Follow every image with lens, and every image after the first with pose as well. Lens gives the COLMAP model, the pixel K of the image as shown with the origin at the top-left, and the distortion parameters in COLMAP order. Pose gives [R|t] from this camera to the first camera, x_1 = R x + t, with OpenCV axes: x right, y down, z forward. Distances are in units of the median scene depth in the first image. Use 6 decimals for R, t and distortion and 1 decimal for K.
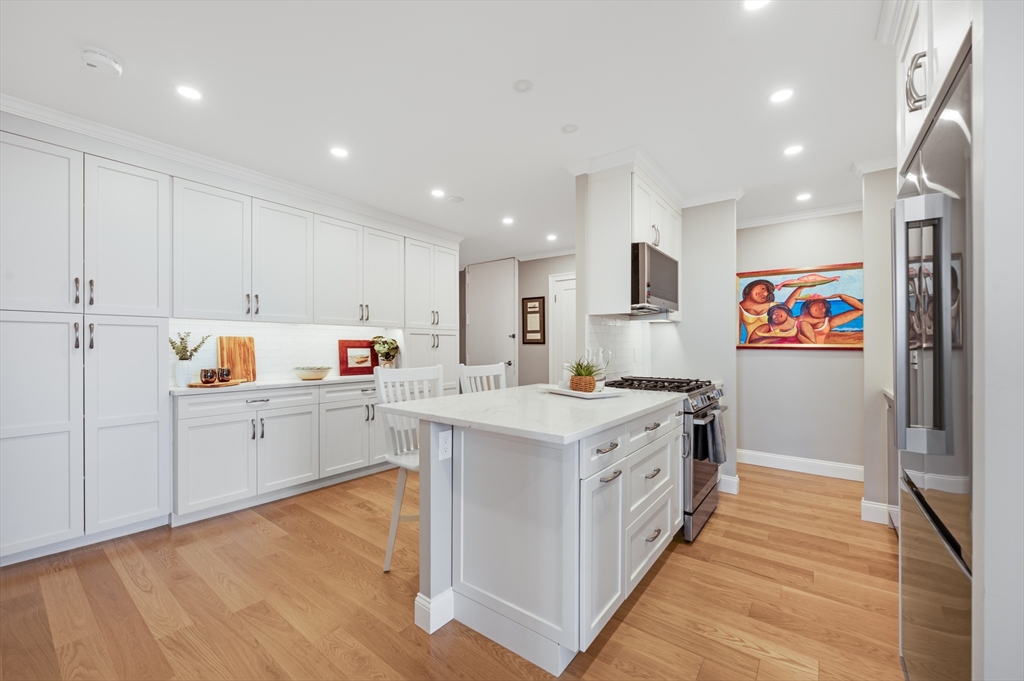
lens RADIAL K [[413.4, 0, 509.5], [0, 413.4, 347.5], [0, 0, 1]] dist [-0.000823, -0.000717]
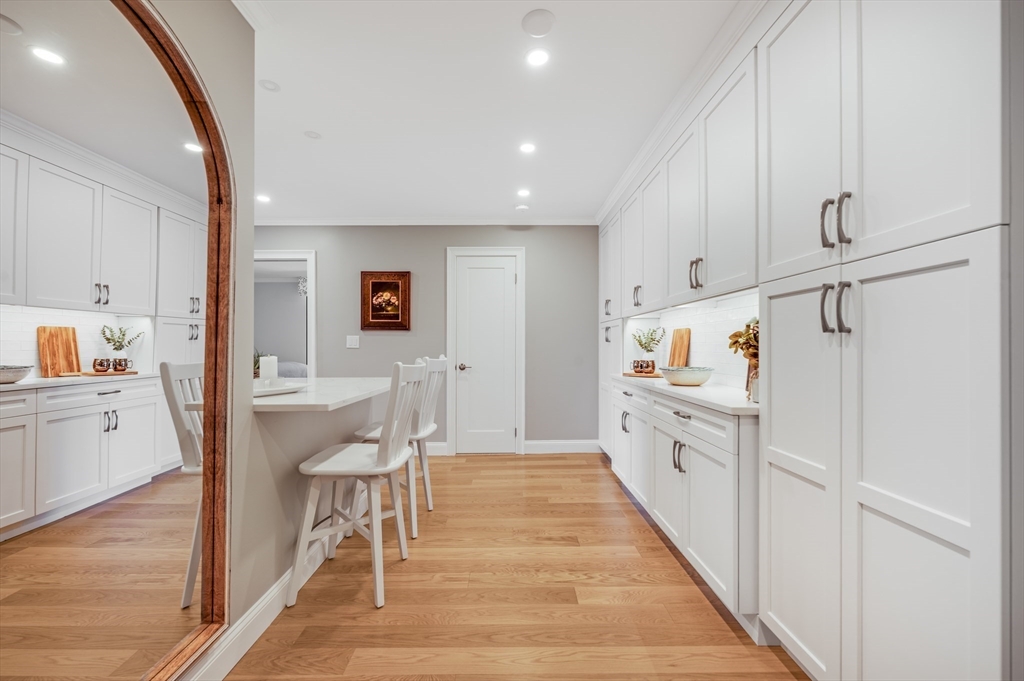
lens RADIAL K [[413.4, 0, 509.9], [0, 413.4, 347.8], [0, 0, 1]] dist [-0.000823, -0.000717]
pose [[-0.798195, 0.006966, -0.602359, 0.203766], [0.006417, 0.999975, 0.003061, 0.011558], [0.602365, -0.001422, -0.798219, 1.535028]]
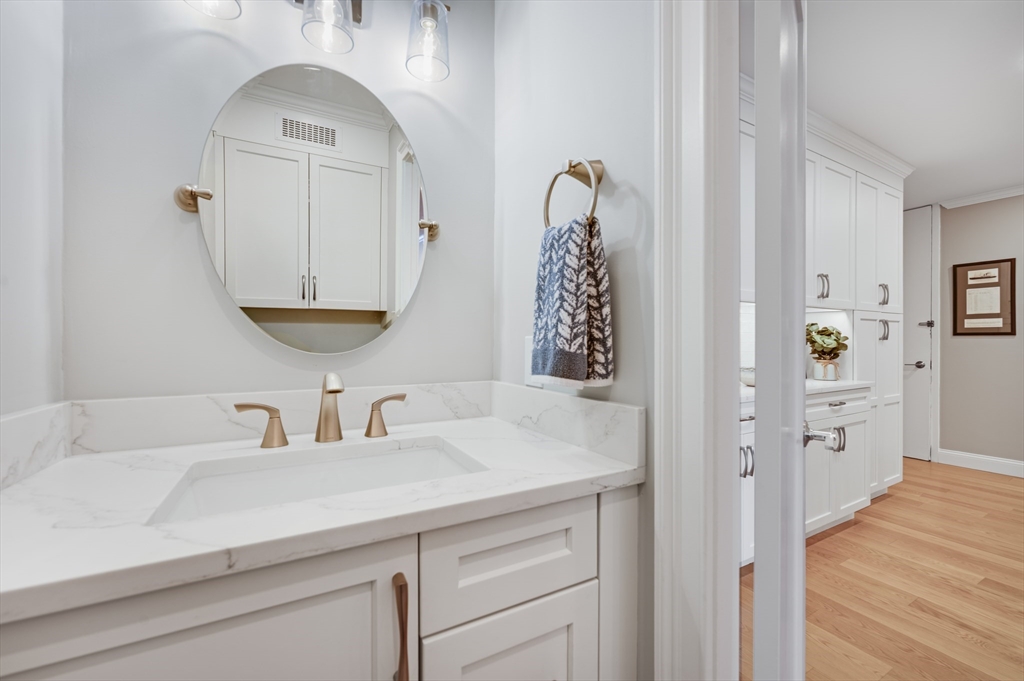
lens RADIAL K [[413.4, 0, 507.5], [0, 413.4, 345.1], [0, 0, 1]] dist [-0.000823, -0.000717]
pose [[0.915630, -0.001483, -0.402020, -0.650417], [0.001555, 0.999999, -0.000145, 0.010272], [0.402019, -0.000492, 0.915631, 0.230249]]
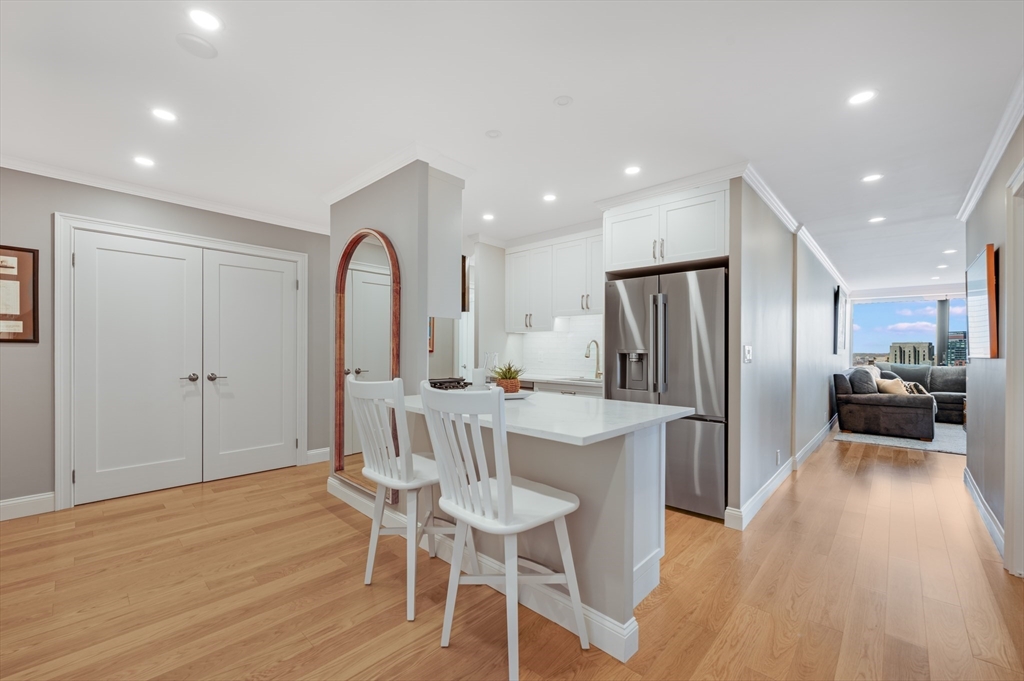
lens RADIAL K [[408.9, 0, 508.6], [0, 408.9, 352.3], [0, 0, 1]] dist [-0.000698, -0.000688]
pose [[0.102959, -0.009454, 0.994641, -0.639891], [-0.005043, 0.999937, 0.010027, -0.008885], [-0.994673, -0.006048, 0.102904, 0.660469]]
